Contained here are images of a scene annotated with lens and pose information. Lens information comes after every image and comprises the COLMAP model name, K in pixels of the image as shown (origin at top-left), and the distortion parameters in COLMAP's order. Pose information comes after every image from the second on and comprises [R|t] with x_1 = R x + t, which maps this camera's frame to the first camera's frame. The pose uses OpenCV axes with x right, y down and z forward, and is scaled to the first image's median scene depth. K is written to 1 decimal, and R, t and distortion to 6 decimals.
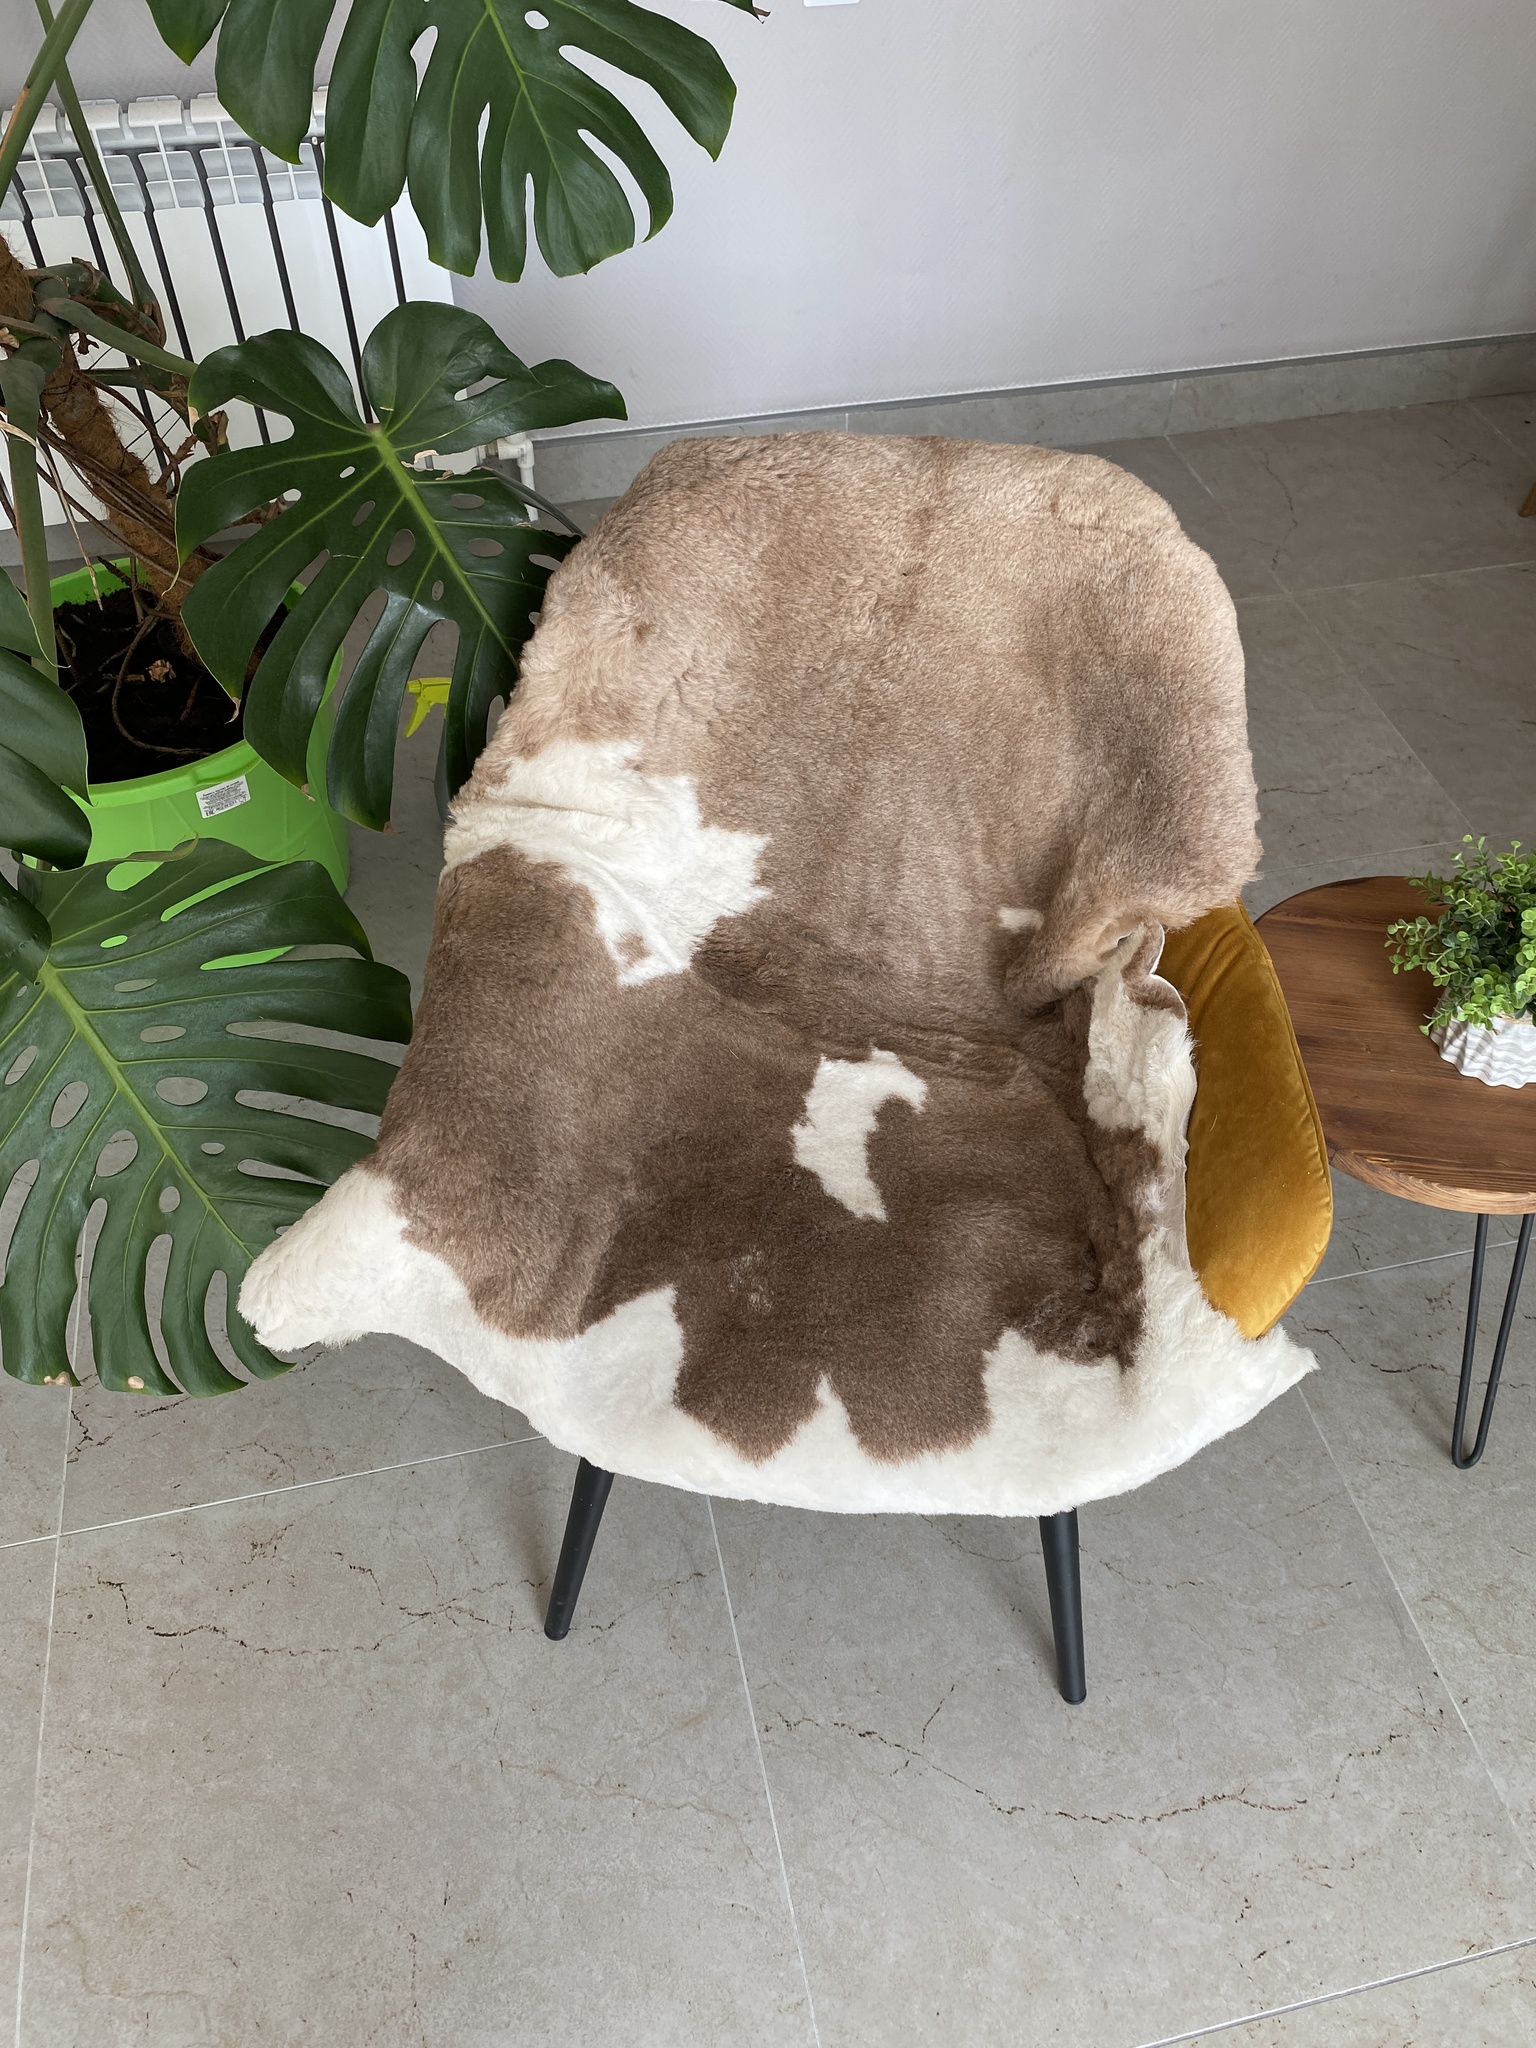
lens RADIAL K [[1611.5, 0, 768.0], [0, 1611.5, 1024.0], [0, 0, 1]] dist [0.074949, -0.095282]
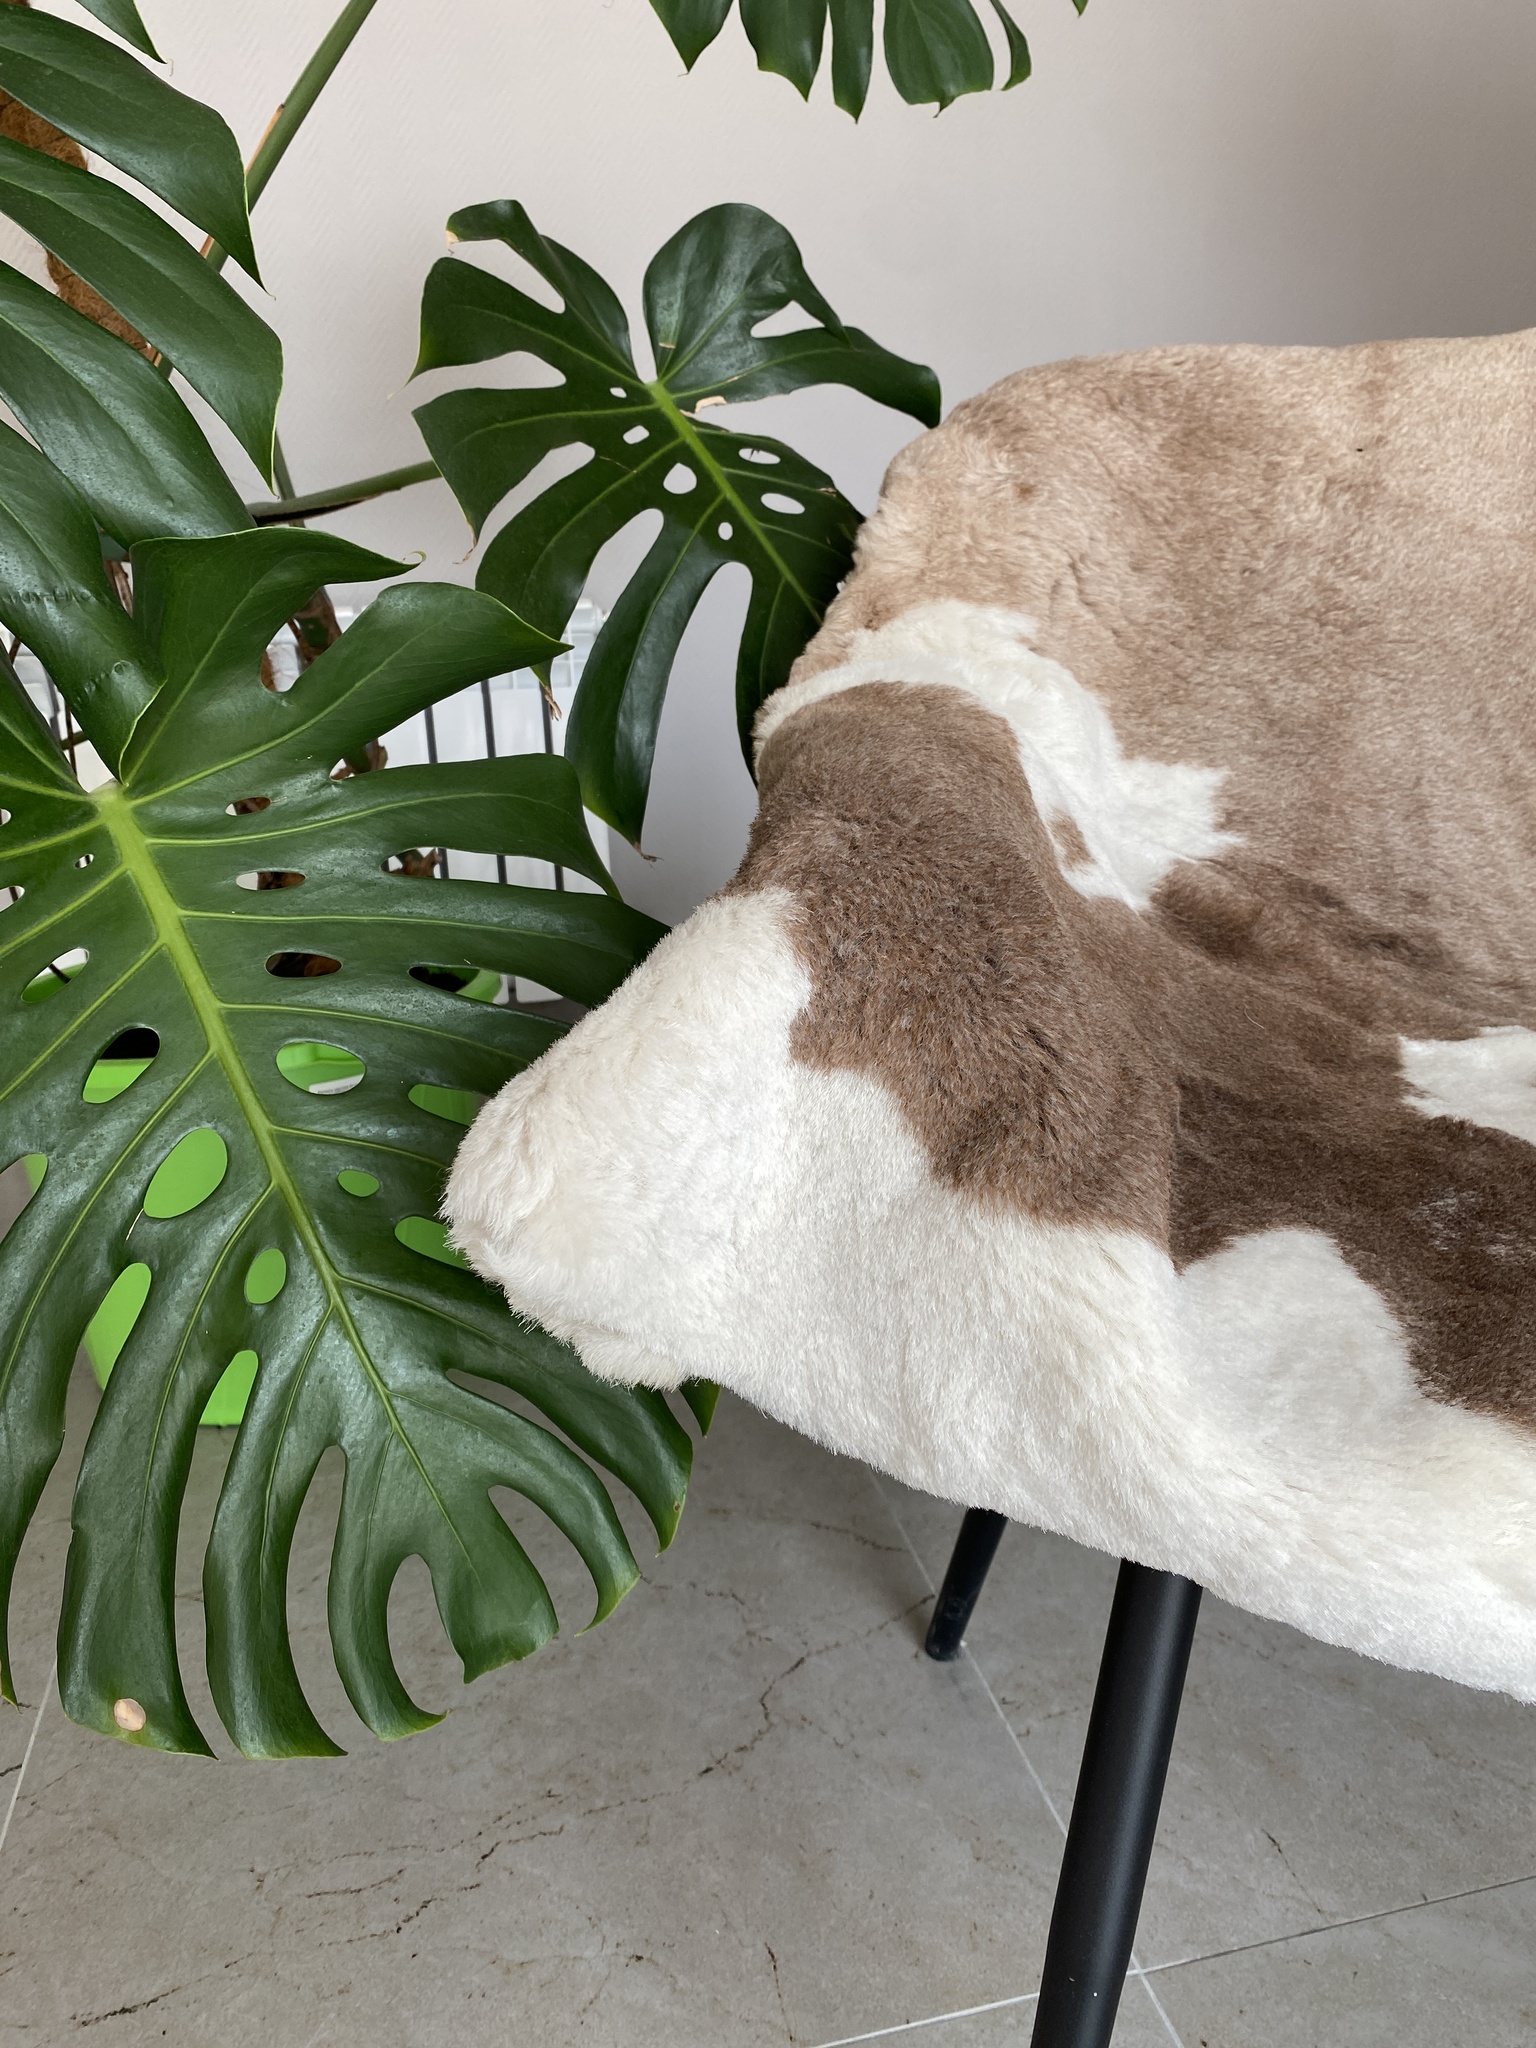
lens RADIAL K [[1580.3, 0, 737.3], [0, 1580.3, 1023.2], [0, 0, 1]] dist [0.081278, -0.157544]
pose [[0.999162, -0.040897, -0.001397, -0.208281], [0.033222, 0.830643, -0.555813, 0.335167], [0.023892, 0.555301, 0.831306, 0.520228]]
